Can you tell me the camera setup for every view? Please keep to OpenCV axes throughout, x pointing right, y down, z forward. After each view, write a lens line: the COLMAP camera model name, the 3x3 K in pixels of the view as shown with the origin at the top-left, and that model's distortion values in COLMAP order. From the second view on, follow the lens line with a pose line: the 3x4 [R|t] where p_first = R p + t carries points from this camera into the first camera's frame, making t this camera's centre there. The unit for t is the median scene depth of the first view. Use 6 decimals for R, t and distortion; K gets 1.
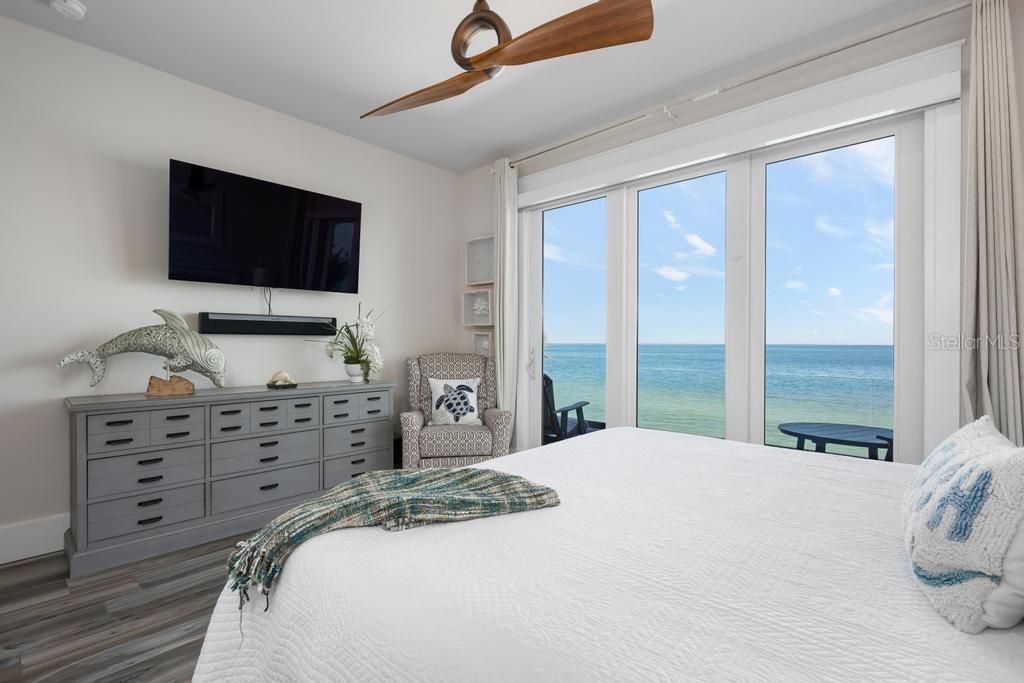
lens RADIAL K [[478.4, 0, 512.0], [0, 478.4, 341.5], [0, 0, 1]] dist [0.000687, -0.000038]
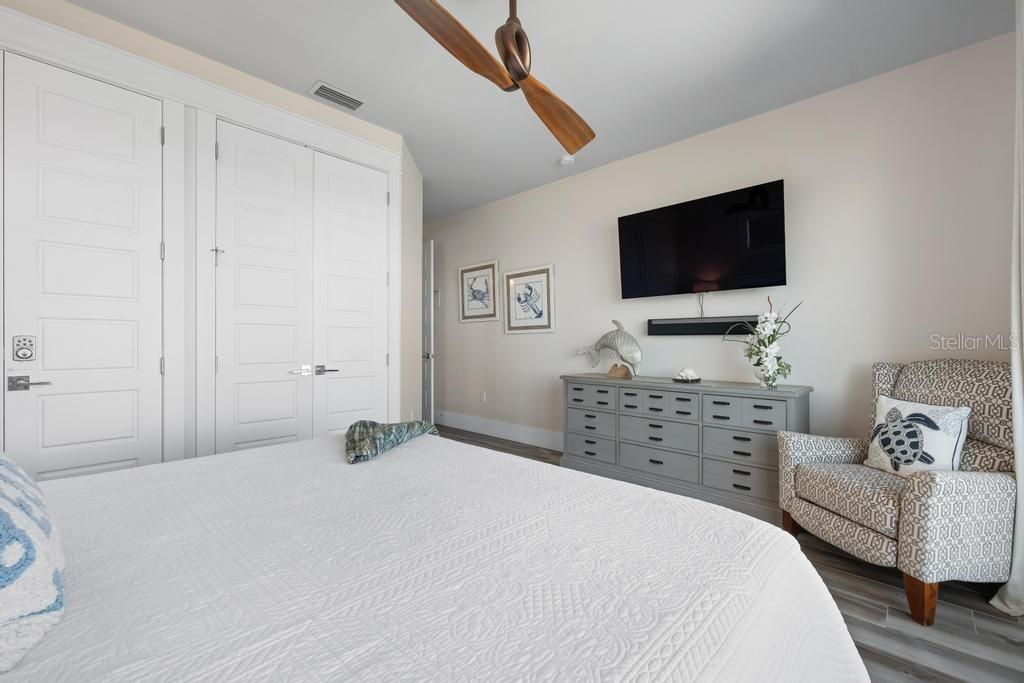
lens RADIAL K [[413.8, 0, 499.7], [0, 413.8, 341.7], [0, 0, 1]] dist [0.000289, 0.000057]
pose [[-0.033654, -0.004073, -0.999425, 0.475700], [-0.002612, 0.999989, -0.003988, 0.006186], [0.999430, 0.002477, -0.033664, 0.559281]]
